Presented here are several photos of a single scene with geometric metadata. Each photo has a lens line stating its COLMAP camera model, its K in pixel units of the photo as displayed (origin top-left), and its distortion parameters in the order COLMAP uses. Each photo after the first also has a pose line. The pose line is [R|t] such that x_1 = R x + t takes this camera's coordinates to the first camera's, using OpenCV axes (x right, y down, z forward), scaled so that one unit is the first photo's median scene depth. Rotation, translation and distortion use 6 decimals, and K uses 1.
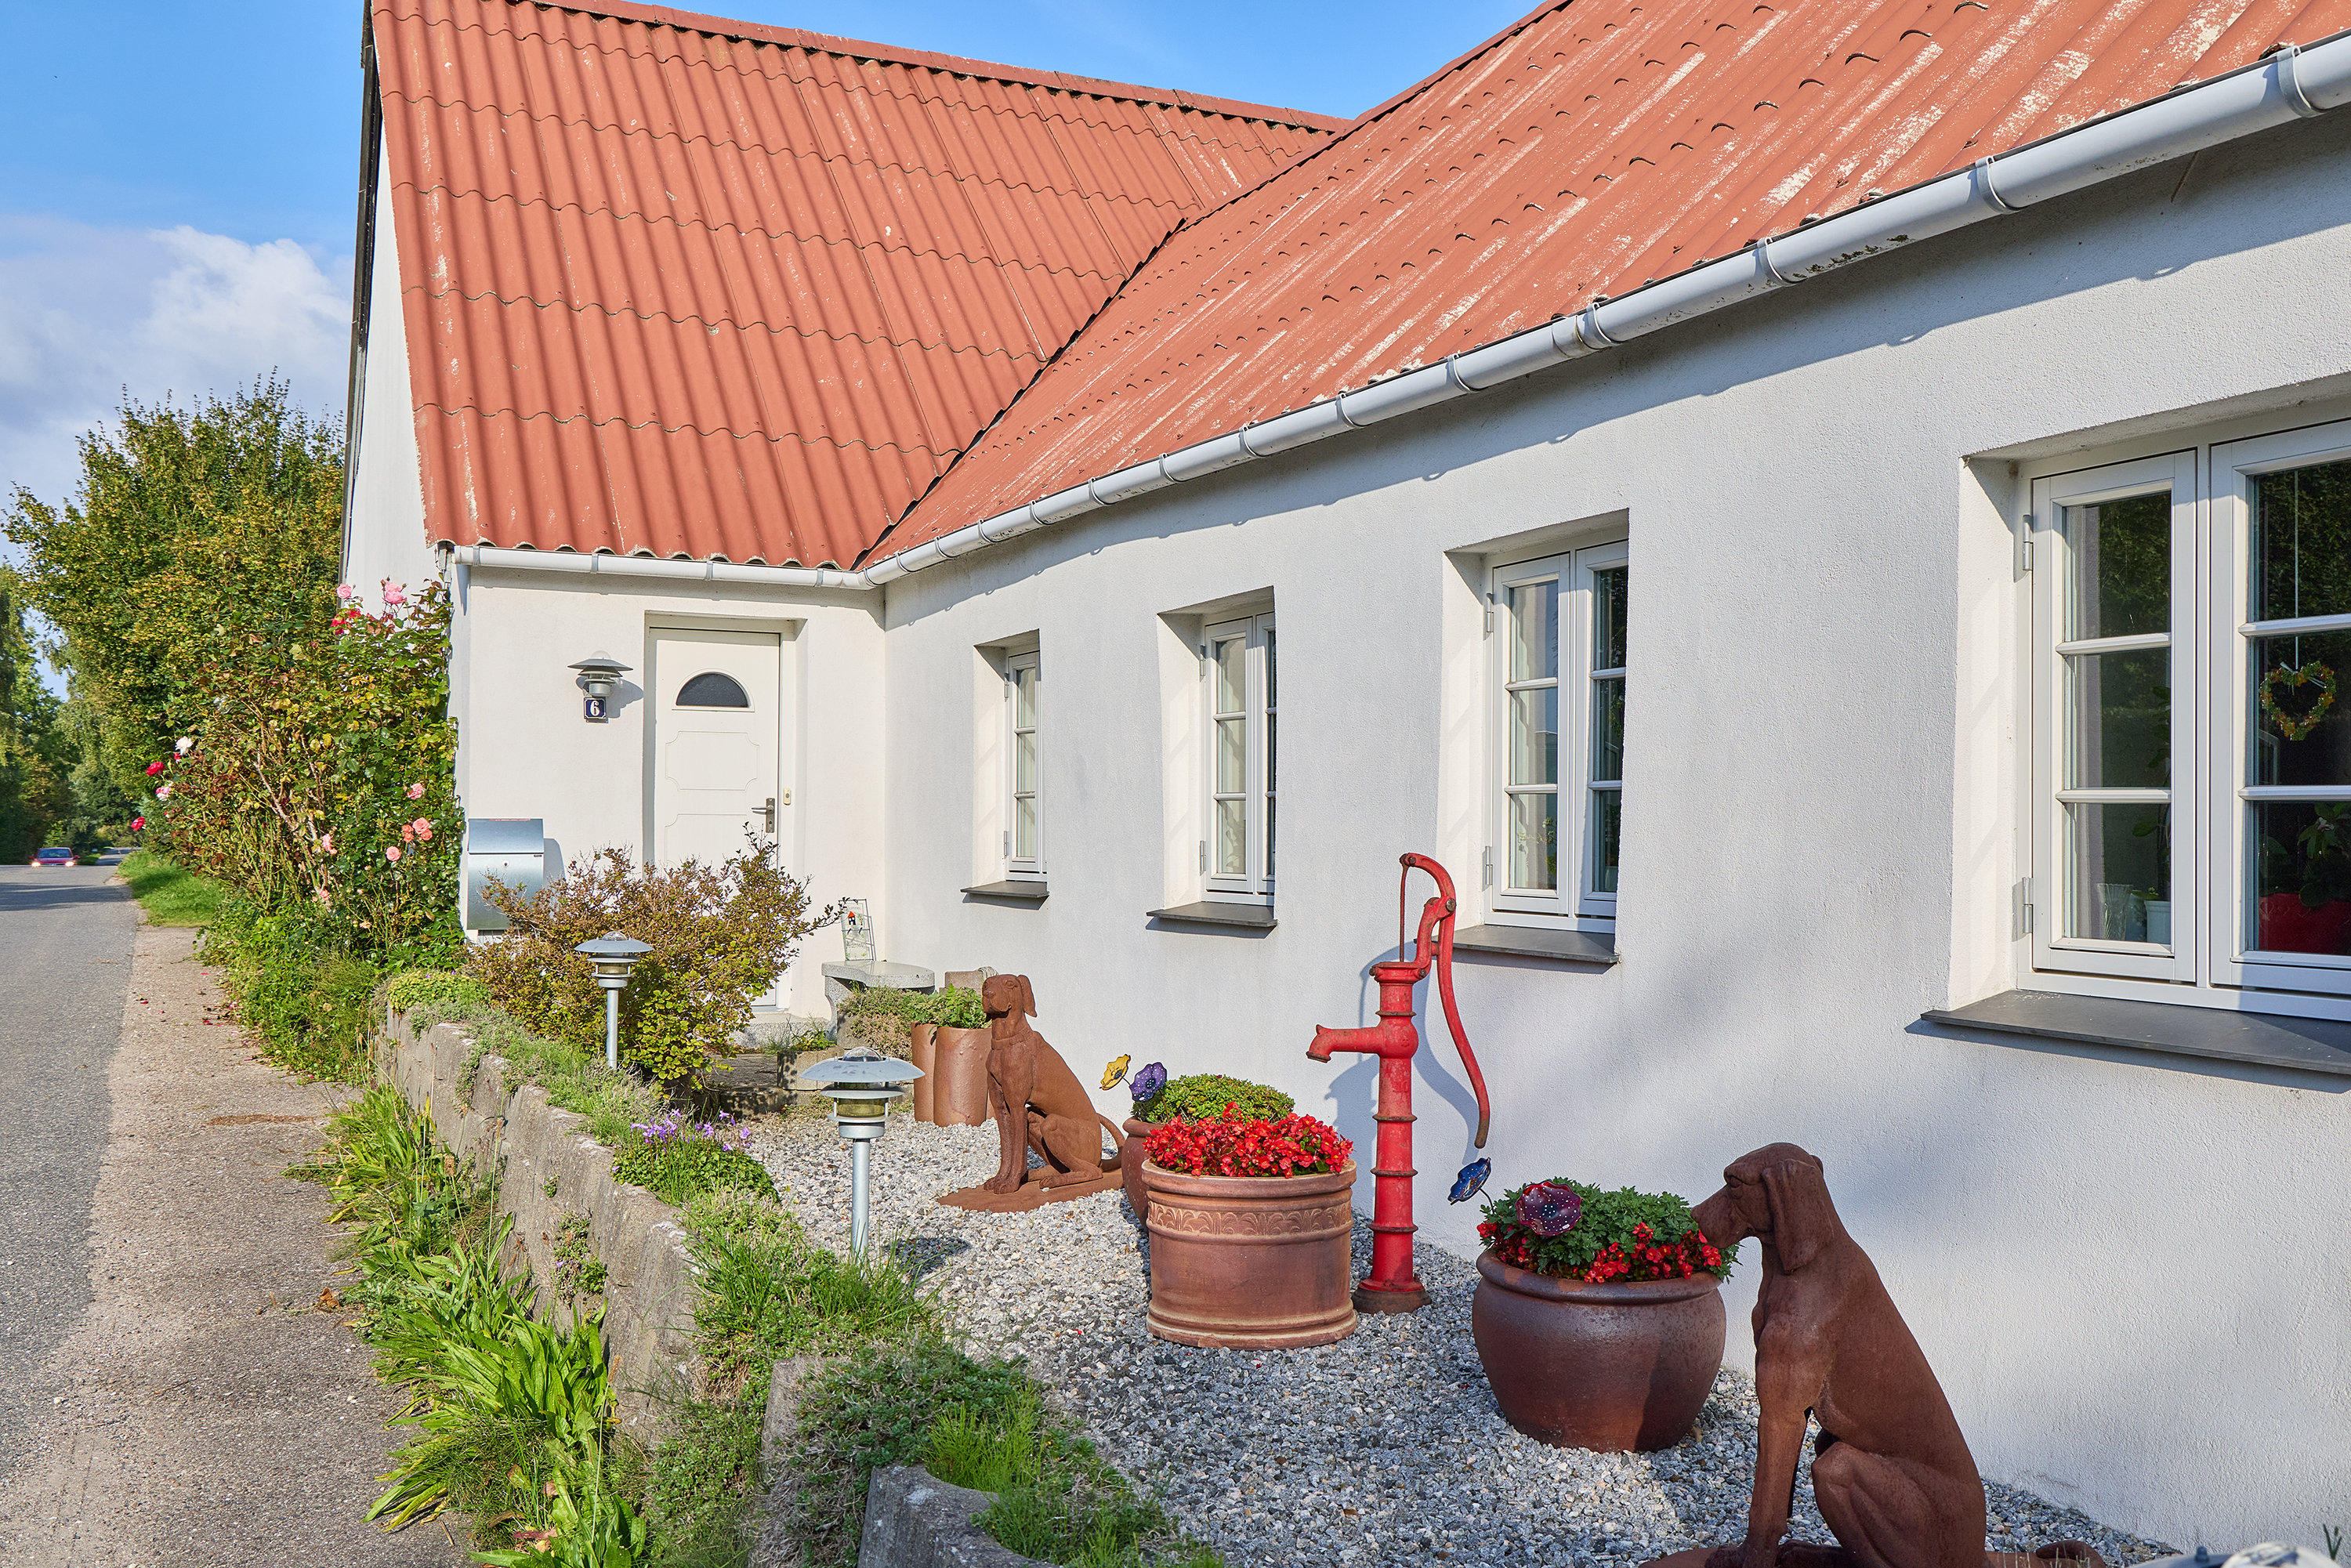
lens RADIAL K [[2104.4, 0, 1174.3], [0, 2104.4, 765.7], [0, 0, 1]] dist [0.039195, -0.002085]
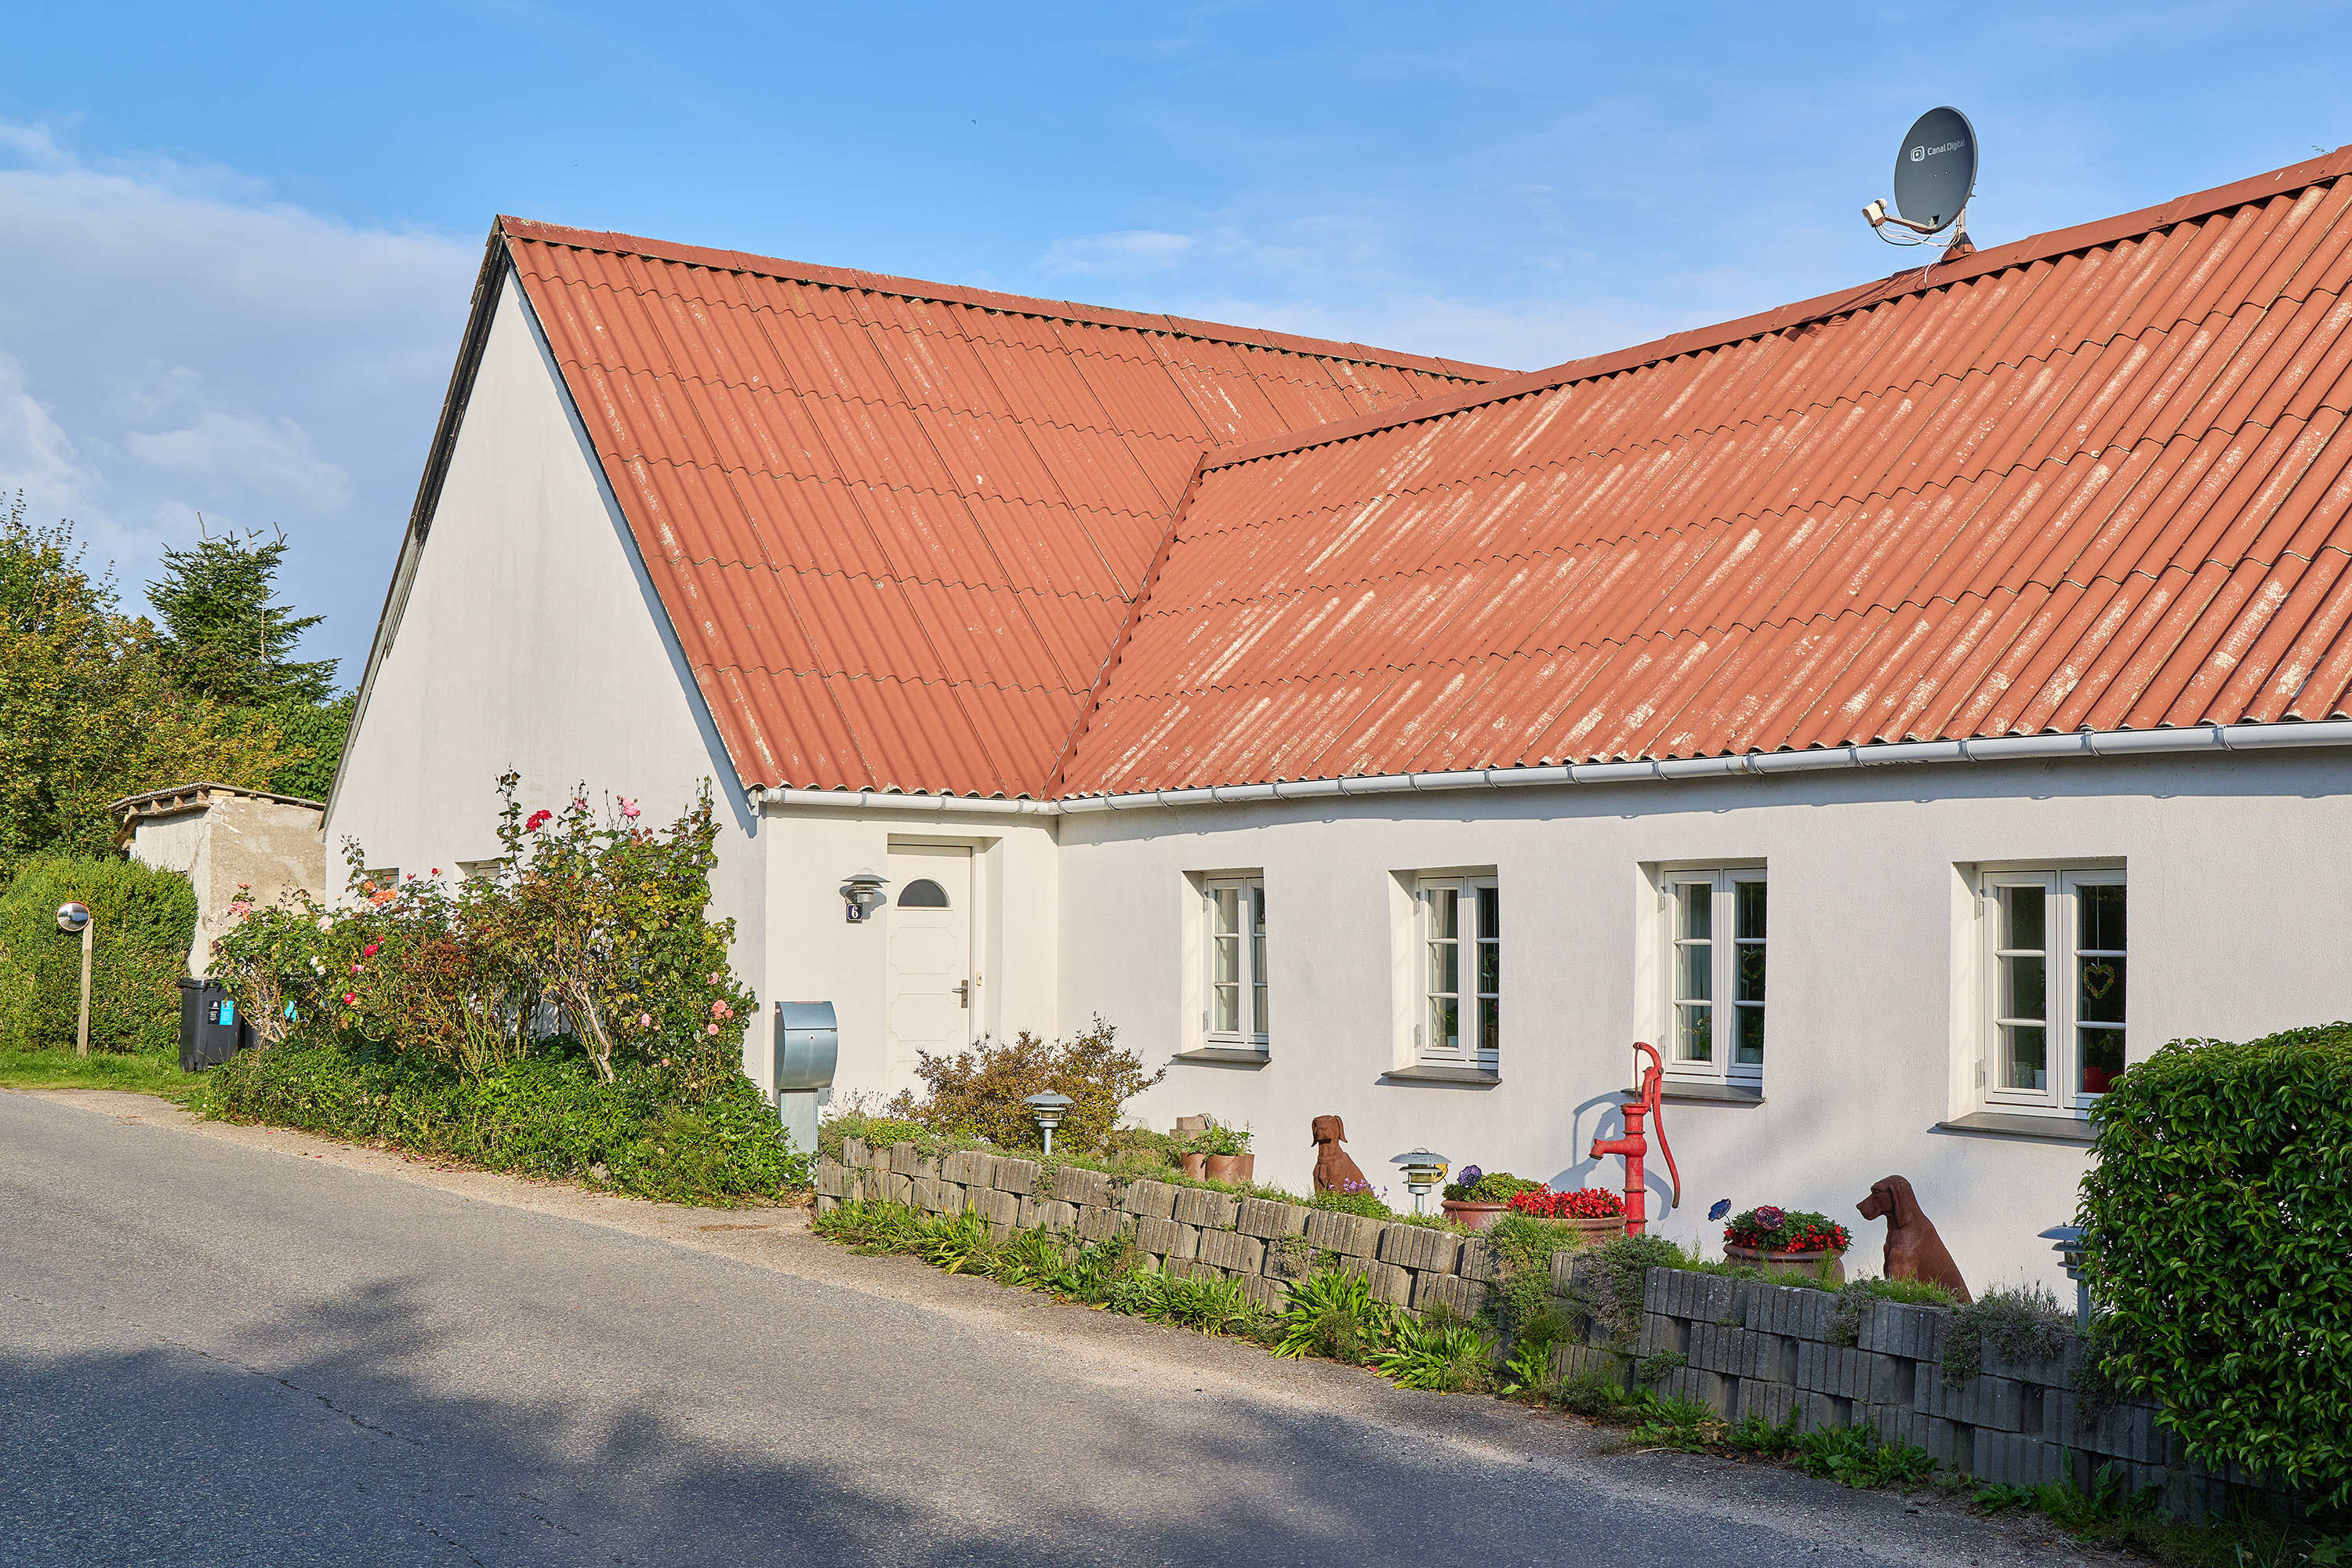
lens RADIAL K [[2830.3, 0, 1178.9], [0, 2830.3, 795.1], [0, 0, 1]] dist [0.082661, 0.000000]
pose [[0.987658, 0.007037, 0.156465, -0.645368], [-0.003607, 0.999747, -0.022195, -0.111682], [-0.156581, 0.021356, 0.987434, -1.305691]]
